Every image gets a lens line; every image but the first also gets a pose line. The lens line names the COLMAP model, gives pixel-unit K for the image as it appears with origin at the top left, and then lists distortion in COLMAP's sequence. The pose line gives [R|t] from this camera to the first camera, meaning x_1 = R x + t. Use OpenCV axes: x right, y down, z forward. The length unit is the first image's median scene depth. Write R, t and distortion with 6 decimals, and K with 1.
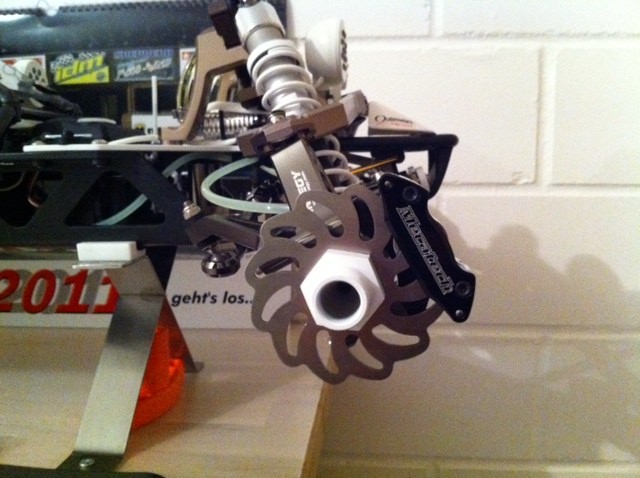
lens RADIAL K [[614.1, 0, 320.0], [0, 614.1, 239.0], [0, 0, 1]] dist [0.069985, -0.283477]
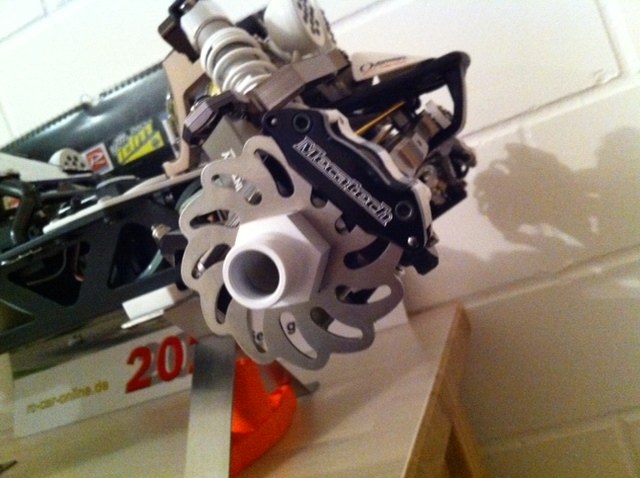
lens RADIAL K [[614.1, 0, 320.0], [0, 614.1, 239.0], [0, 0, 1]] dist [0.069985, -0.283477]
pose [[0.912739, -0.326612, -0.245421, 0.099325], [0.322060, 0.944838, -0.059647, 0.040156], [0.251365, -0.024598, 0.967580, 0.065160]]
